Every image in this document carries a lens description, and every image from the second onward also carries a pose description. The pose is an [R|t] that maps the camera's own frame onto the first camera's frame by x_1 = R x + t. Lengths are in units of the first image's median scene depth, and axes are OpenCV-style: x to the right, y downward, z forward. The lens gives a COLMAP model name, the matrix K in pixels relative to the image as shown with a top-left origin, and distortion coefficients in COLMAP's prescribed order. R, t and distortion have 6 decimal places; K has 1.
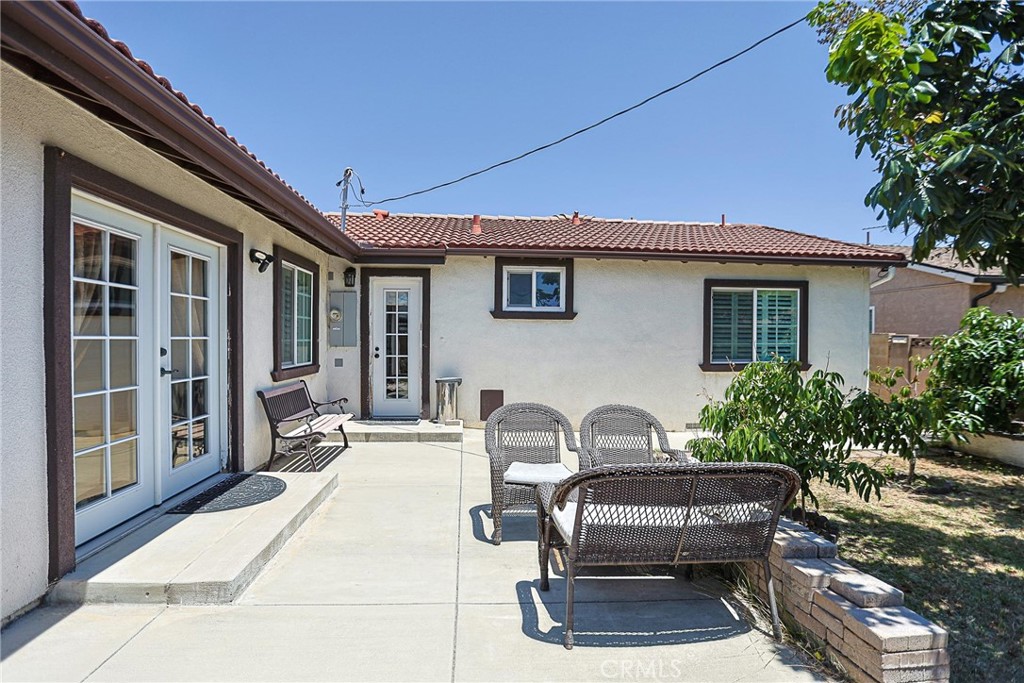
lens RADIAL K [[495.1, 0, 507.2], [0, 495.1, 341.8], [0, 0, 1]] dist [-0.047465, 0.015125]
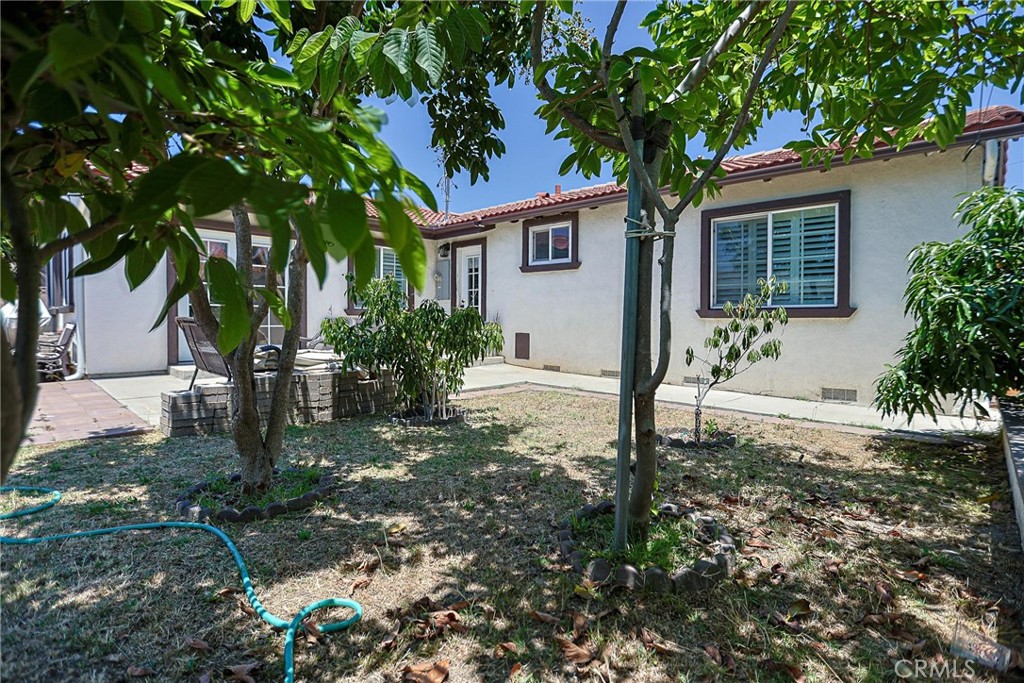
lens RADIAL K [[495.1, 0, 516.0], [0, 495.1, 339.5], [0, 0, 1]] dist [-0.047465, 0.015125]
pose [[0.679345, 0.030150, -0.733199, 0.831058], [-0.008503, 0.999412, 0.033218, 0.073230], [0.733770, -0.016333, 0.679202, 0.176769]]
